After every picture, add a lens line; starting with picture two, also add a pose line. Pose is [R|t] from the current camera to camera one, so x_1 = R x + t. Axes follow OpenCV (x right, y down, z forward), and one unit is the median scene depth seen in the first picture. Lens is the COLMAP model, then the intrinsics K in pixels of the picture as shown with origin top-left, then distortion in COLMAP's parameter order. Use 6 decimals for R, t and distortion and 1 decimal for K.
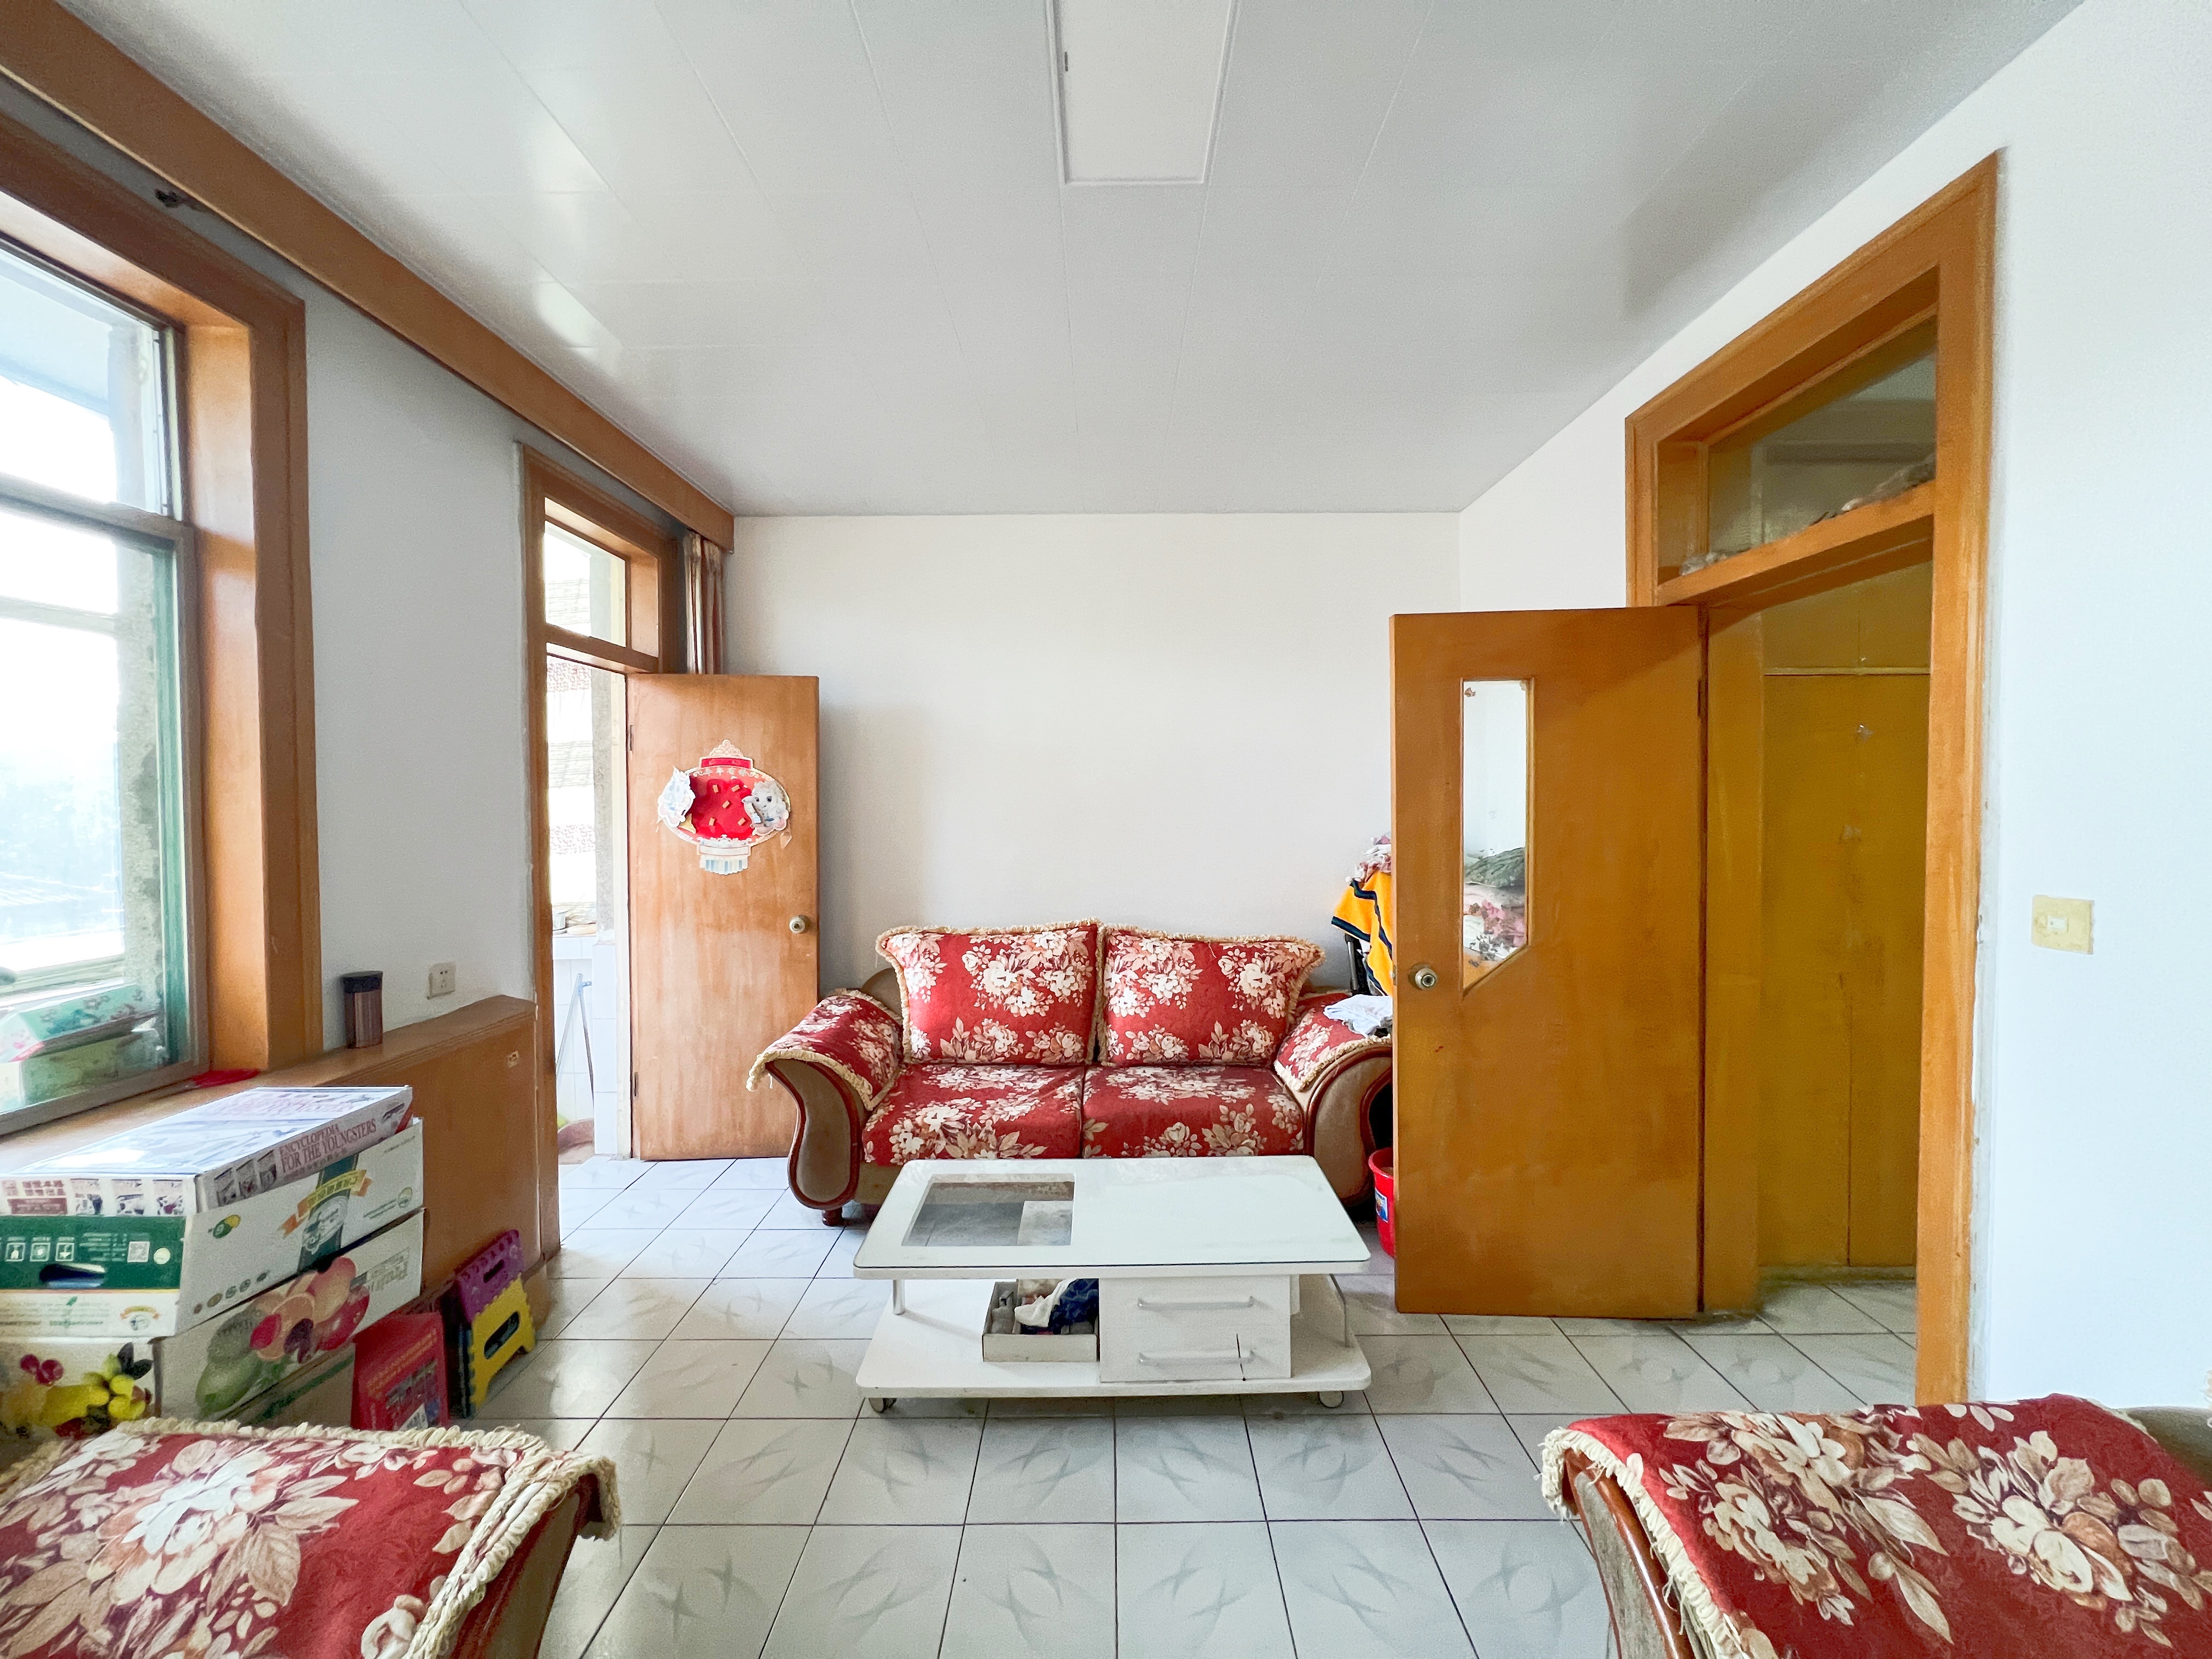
lens RADIAL K [[886.9, 0, 1110.6], [0, 886.9, 823.3], [0, 0, 1]] dist [-0.001761, -0.000017]
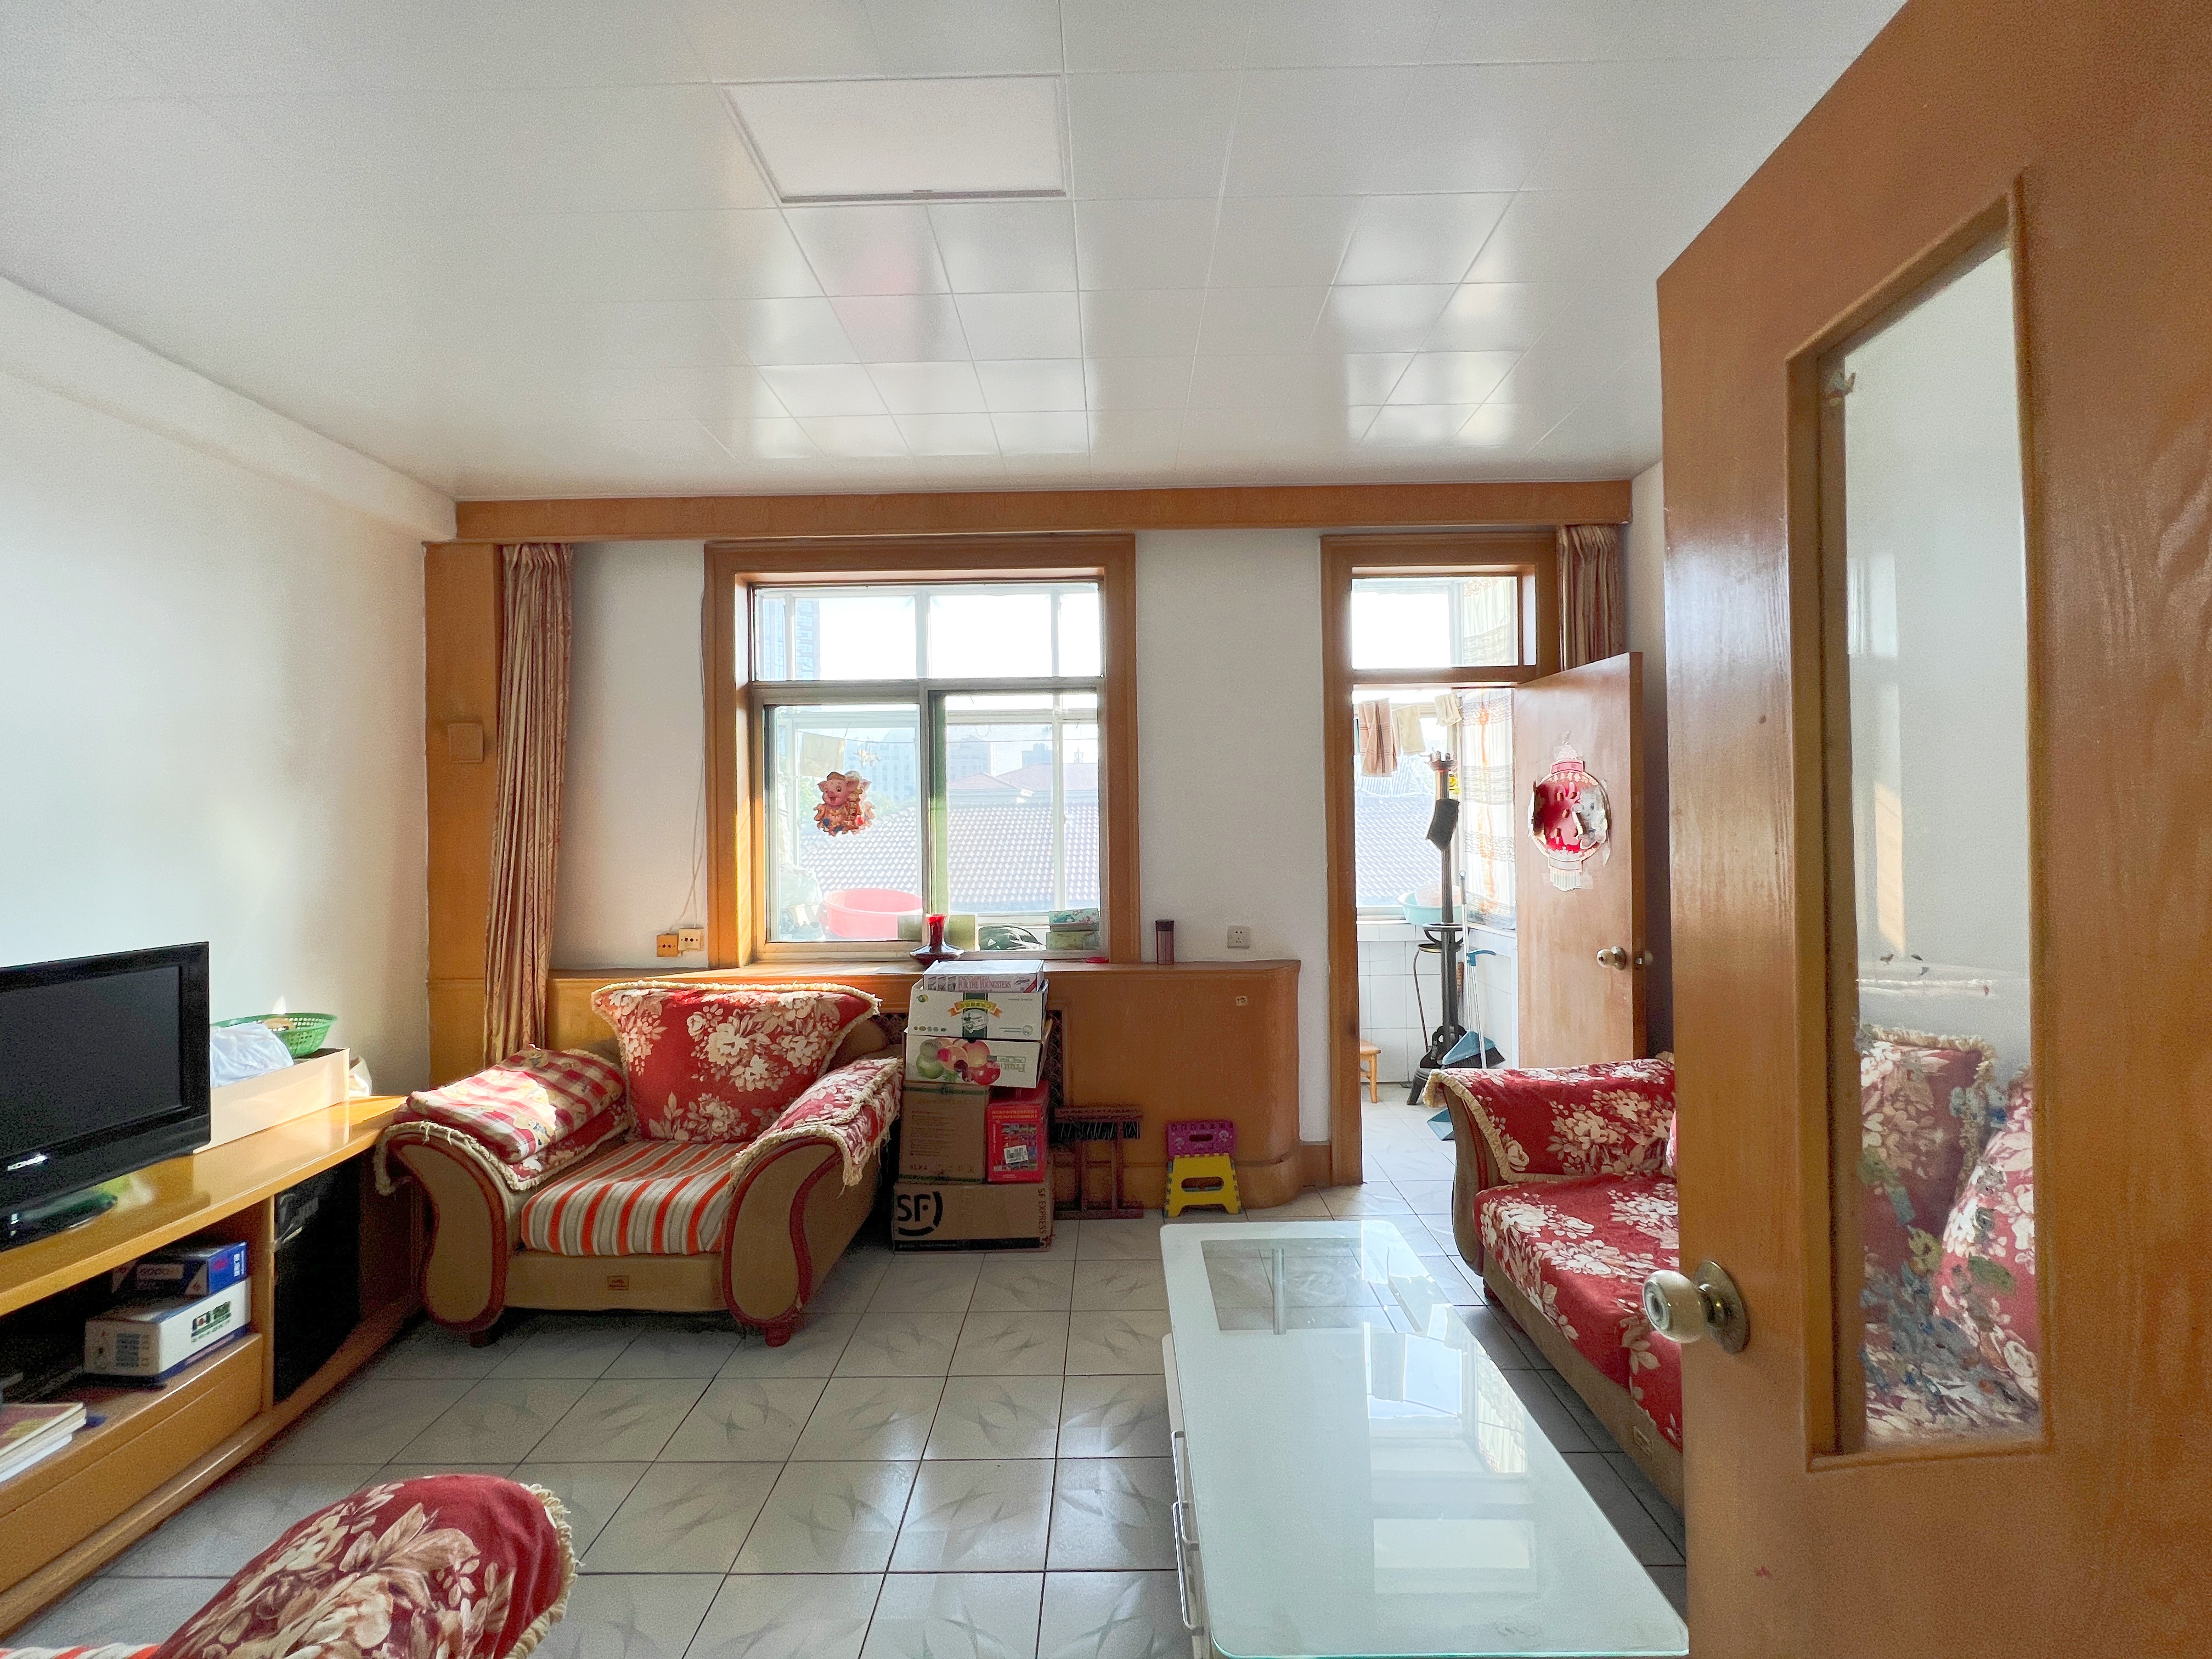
lens RADIAL K [[886.9, 0, 1100.9], [0, 886.9, 822.1], [0, 0, 1]] dist [-0.001761, -0.000017]
pose [[-0.012911, -0.002070, -0.999915, 1.038645], [-0.013624, 0.999905, -0.001894, -0.009760], [0.999824, 0.013599, -0.012938, 1.157915]]
